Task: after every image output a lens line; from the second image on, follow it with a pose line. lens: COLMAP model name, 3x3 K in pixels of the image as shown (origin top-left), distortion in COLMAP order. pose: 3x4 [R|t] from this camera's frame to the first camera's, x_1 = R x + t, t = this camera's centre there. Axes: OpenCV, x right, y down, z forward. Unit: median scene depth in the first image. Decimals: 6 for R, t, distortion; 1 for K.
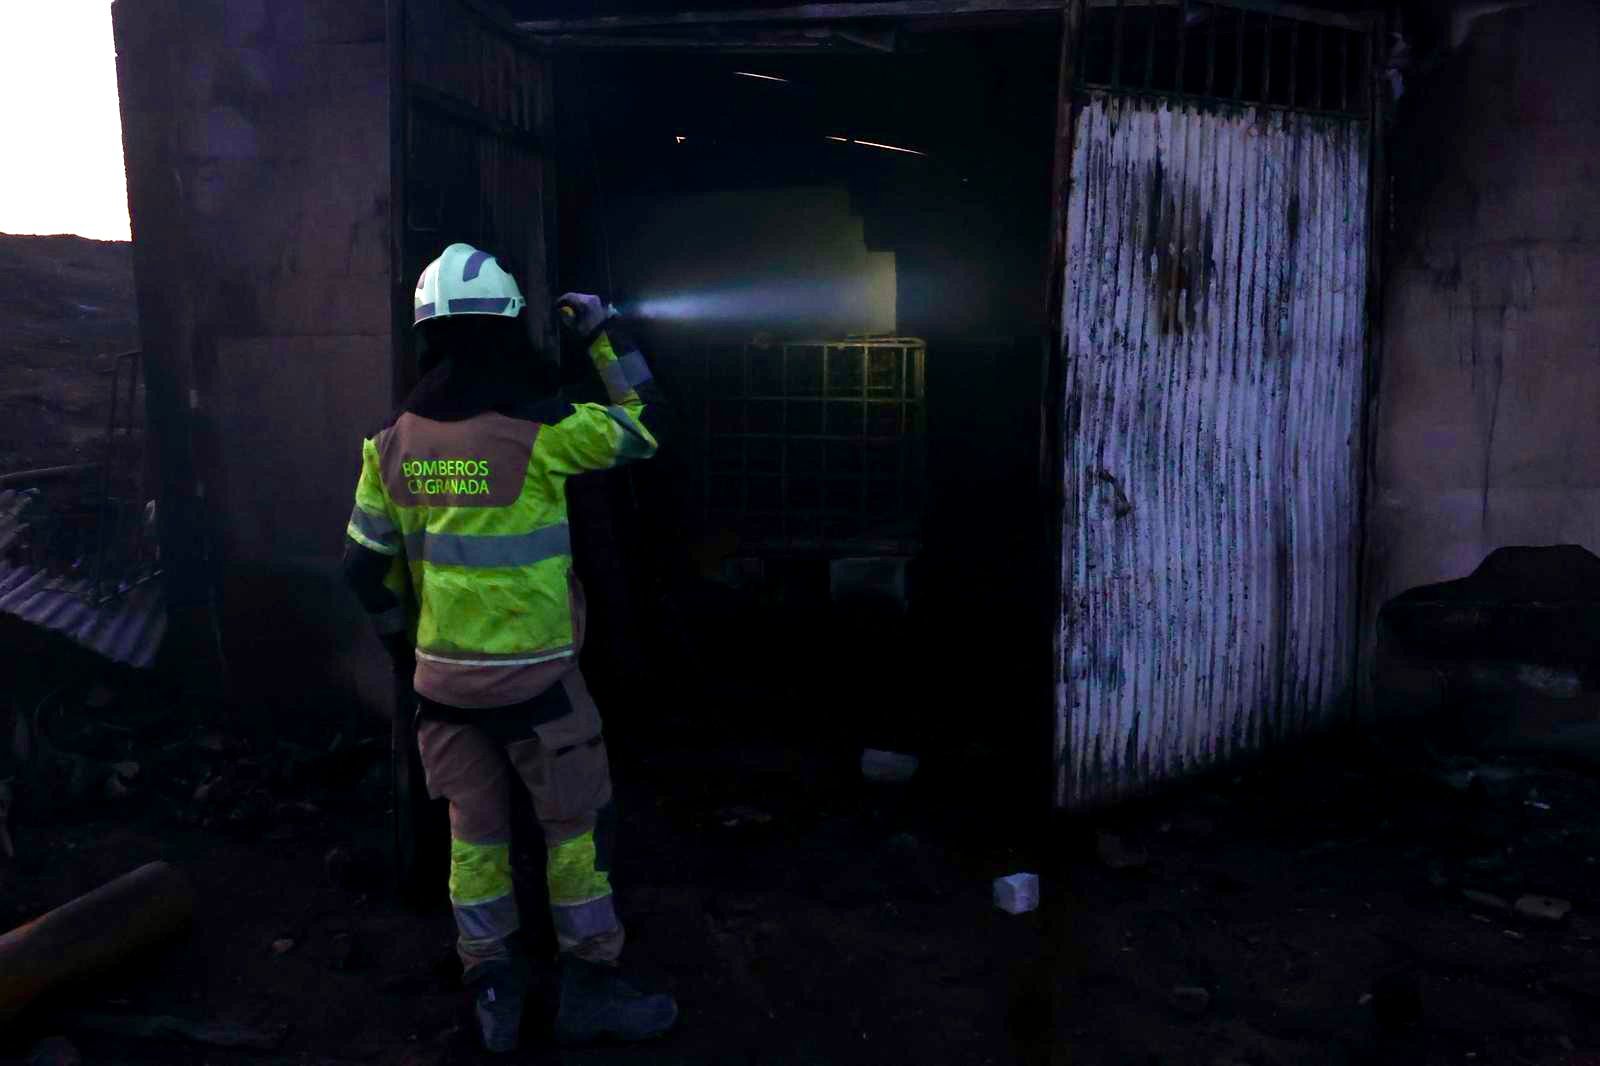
lens RADIAL K [[1255.3, 0, 814.6], [0, 1255.3, 520.4], [0, 0, 1]] dist [-0.094502, 0.049835]
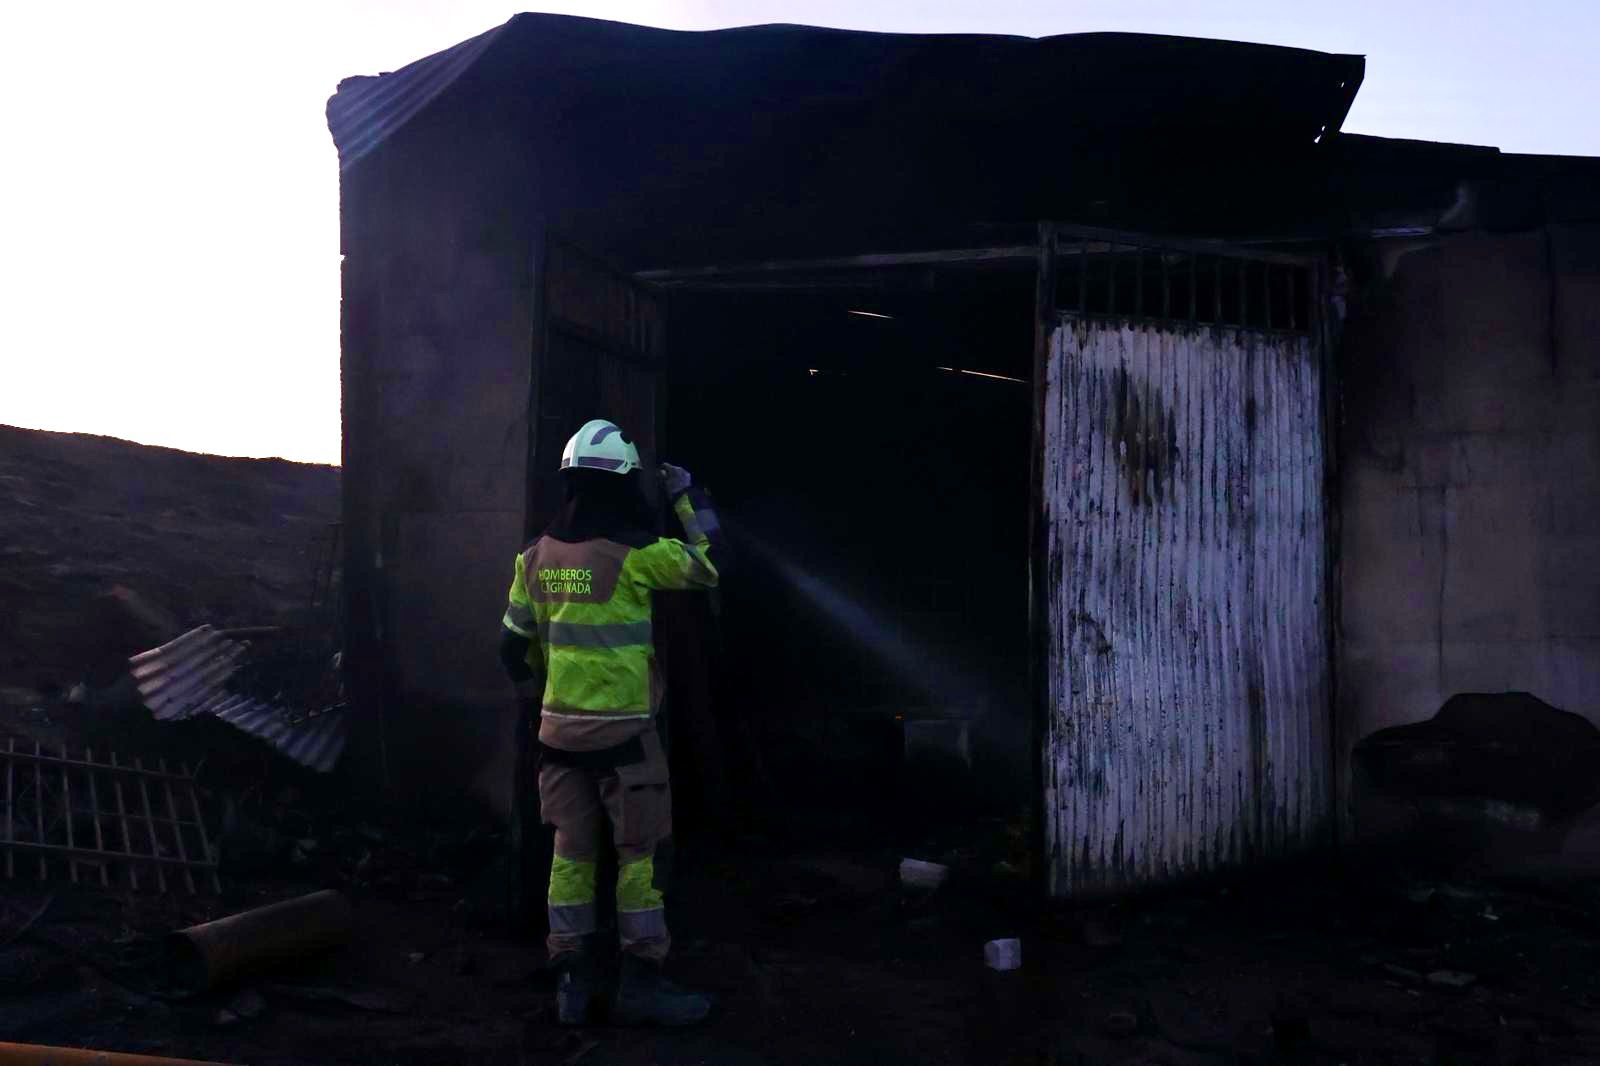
lens RADIAL K [[1255.3, 0, 806.7], [0, 1255.3, 538.5], [0, 0, 1]] dist [-0.094502, 0.049835]
pose [[0.992022, 0.008377, -0.125783, 0.108601], [-0.029981, 0.984839, -0.170862, 0.101744], [0.122445, 0.173270, 0.977233, -0.241824]]
